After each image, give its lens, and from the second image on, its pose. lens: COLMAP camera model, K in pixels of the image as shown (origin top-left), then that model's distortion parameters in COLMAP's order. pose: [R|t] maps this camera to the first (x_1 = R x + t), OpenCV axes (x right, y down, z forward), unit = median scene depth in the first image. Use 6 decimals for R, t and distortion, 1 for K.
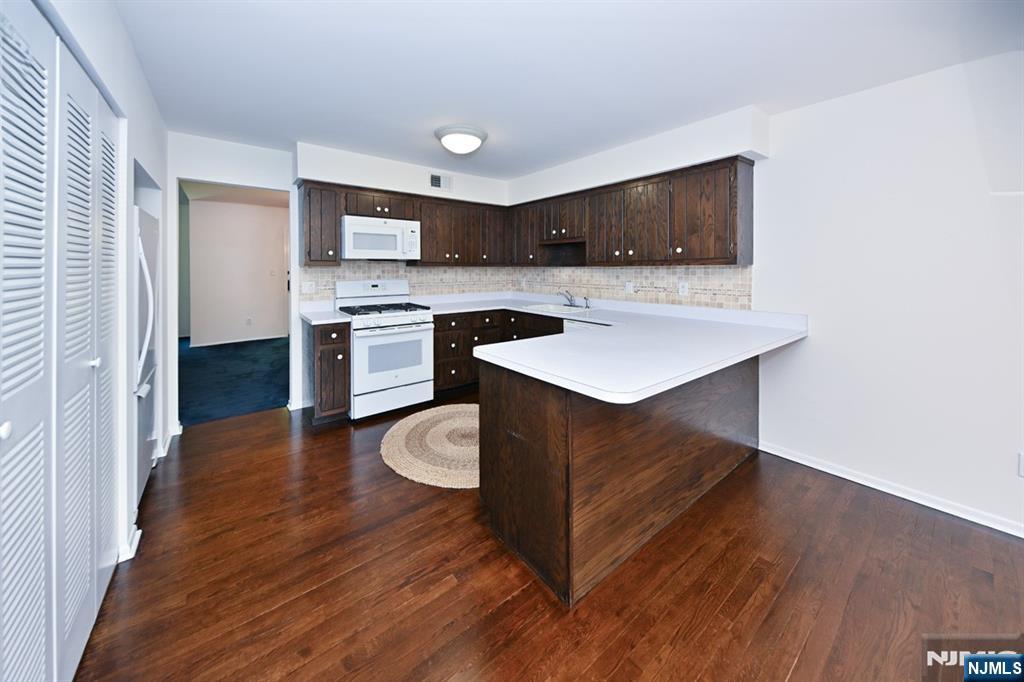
lens RADIAL K [[349.4, 0, 511.5], [0, 349.4, 340.4], [0, 0, 1]] dist [0.000283, -0.000004]
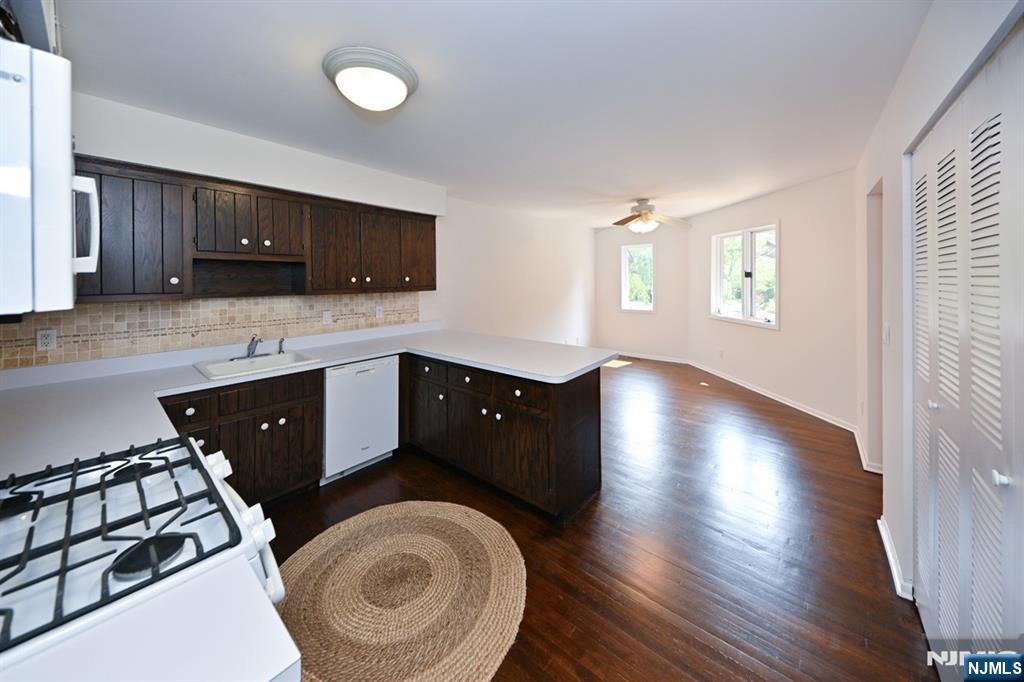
lens RADIAL K [[349.4, 0, 511.0], [0, 349.4, 340.9], [0, 0, 1]] dist [0.000283, -0.000004]
pose [[-0.207472, -0.164112, 0.964377, -0.647436], [0.202751, 0.957207, 0.206511, -0.195492], [-0.956999, 0.238374, -0.165320, 0.772019]]
